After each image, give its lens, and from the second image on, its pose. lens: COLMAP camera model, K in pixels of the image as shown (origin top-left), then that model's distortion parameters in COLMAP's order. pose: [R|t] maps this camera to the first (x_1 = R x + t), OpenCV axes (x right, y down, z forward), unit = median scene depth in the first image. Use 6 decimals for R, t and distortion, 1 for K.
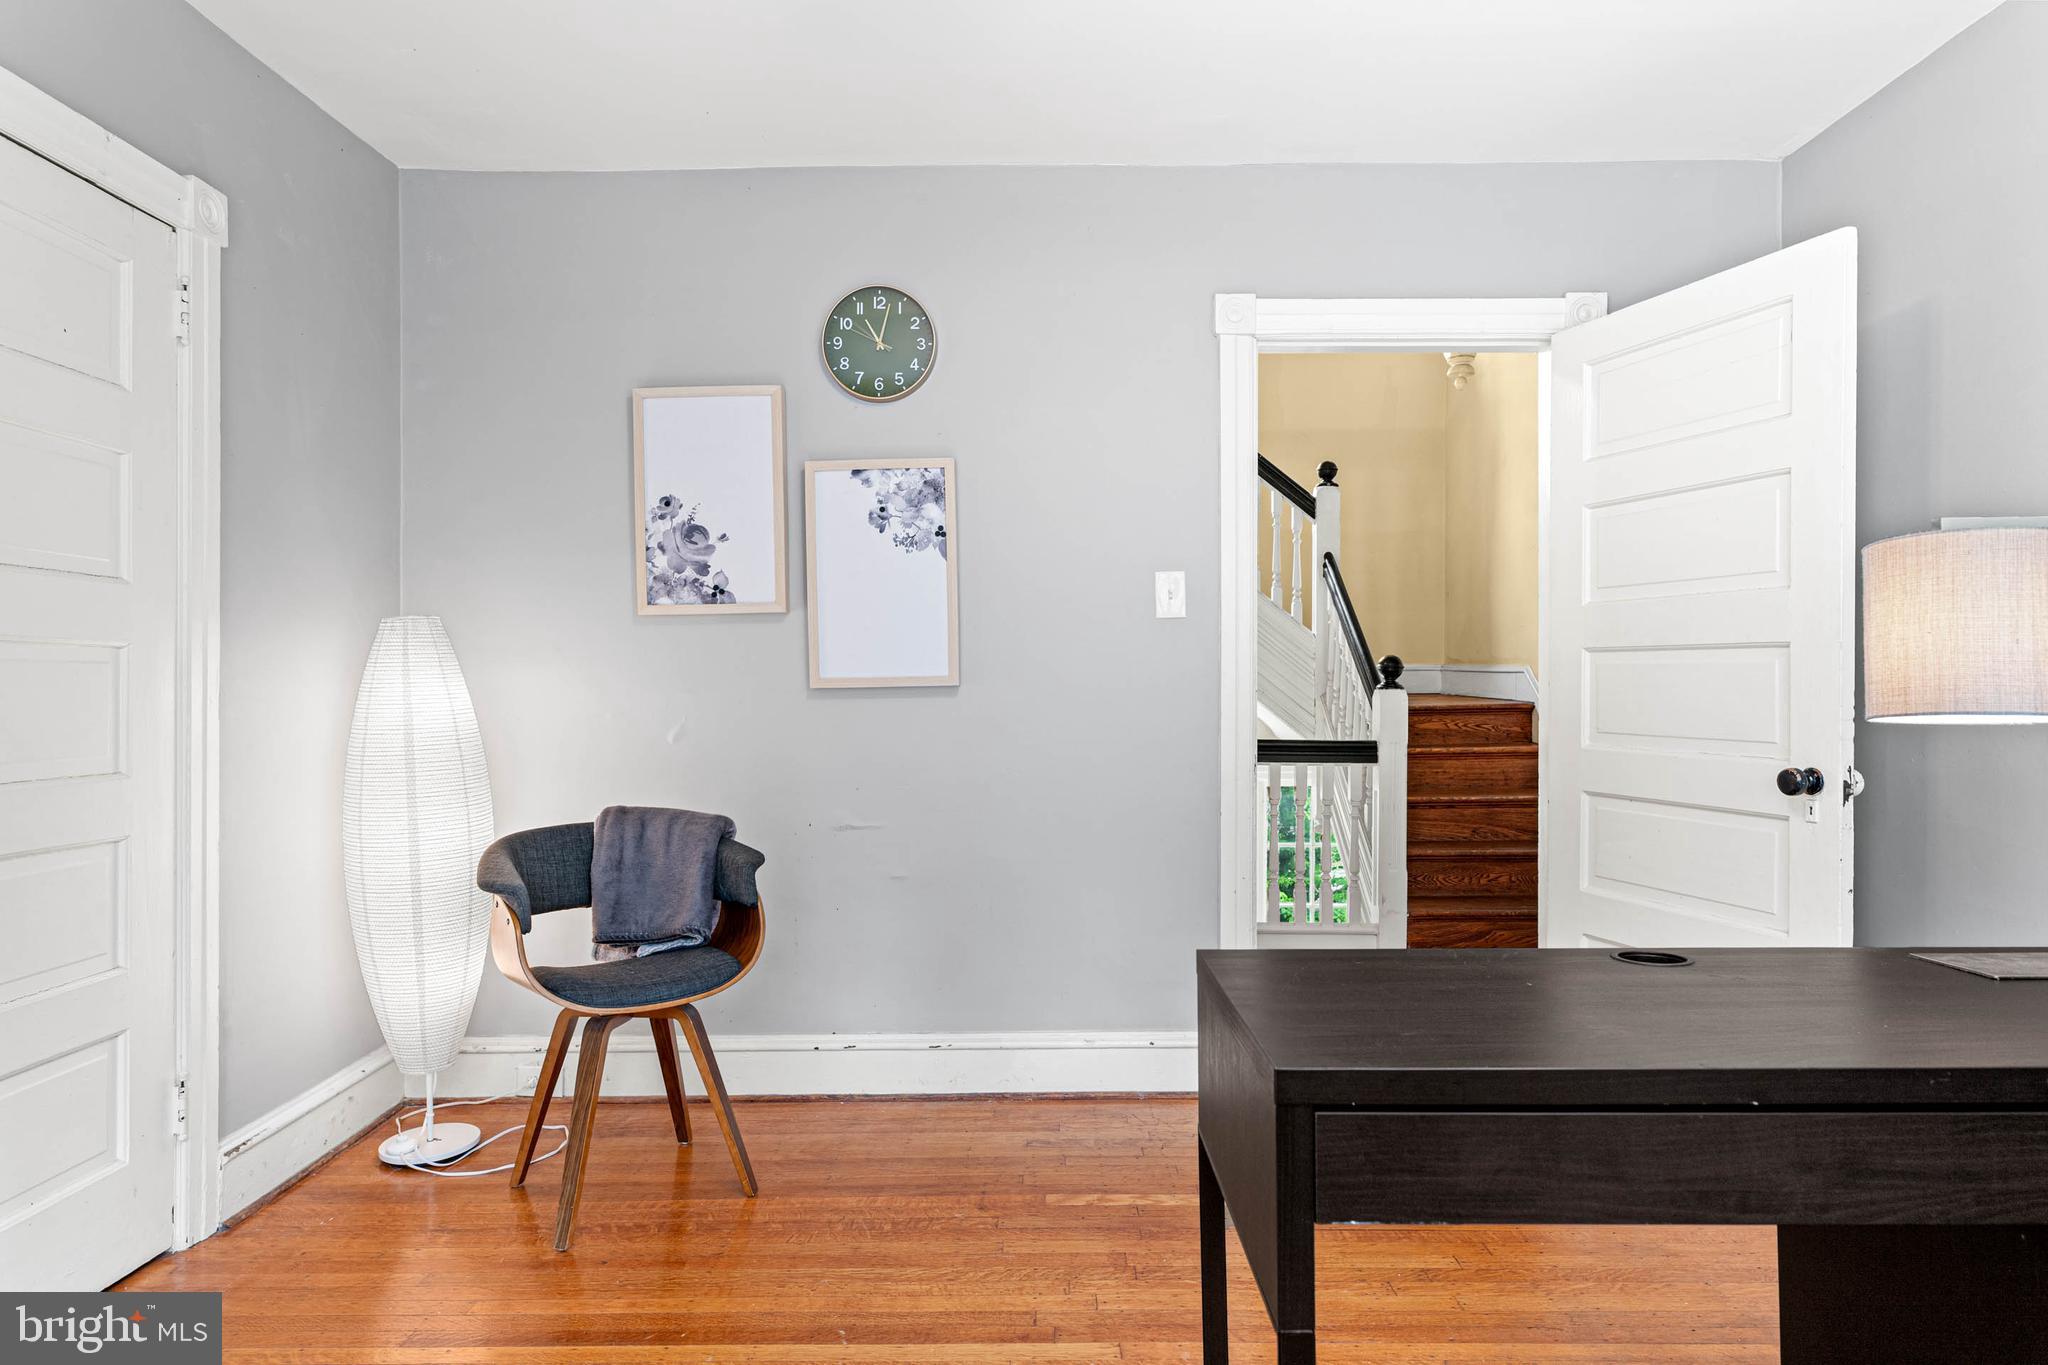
lens RADIAL K [[1191.8, 0, 1024.3], [0, 1191.8, 673.1], [0, 0, 1]] dist [-0.000638, -0.000088]
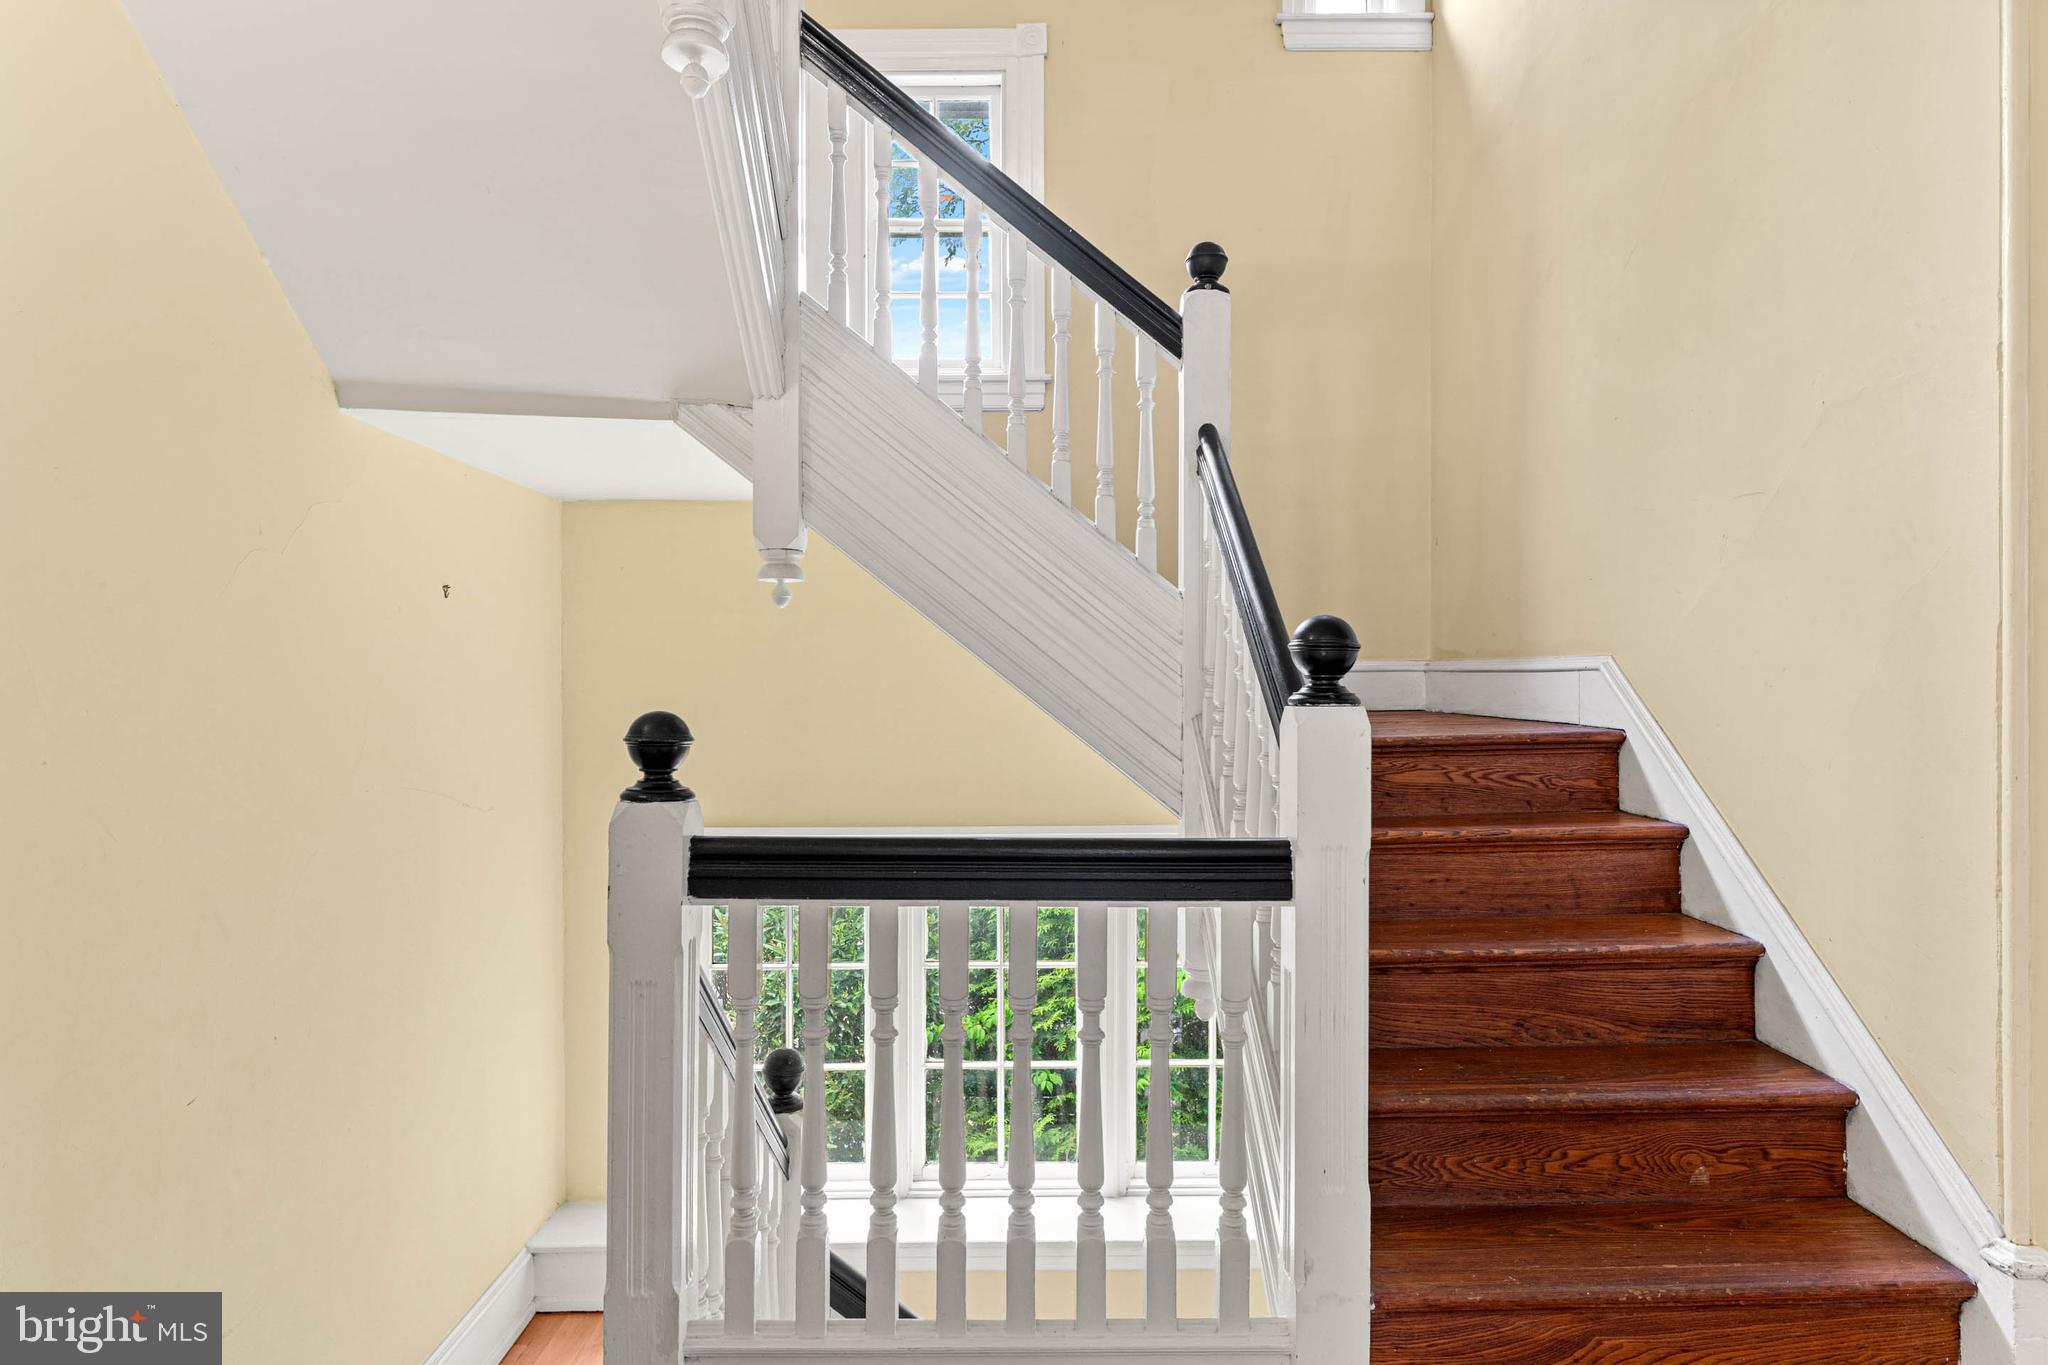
lens RADIAL K [[1191.8, 0, 1010.7], [0, 1191.8, 687.5], [0, 0, 1]] dist [-0.000638, -0.000088]
pose [[0.999797, -0.002581, 0.019975, 0.171528], [0.002558, 0.999996, 0.001171, 0.006285], [-0.019978, -0.001120, 0.999800, 0.534797]]
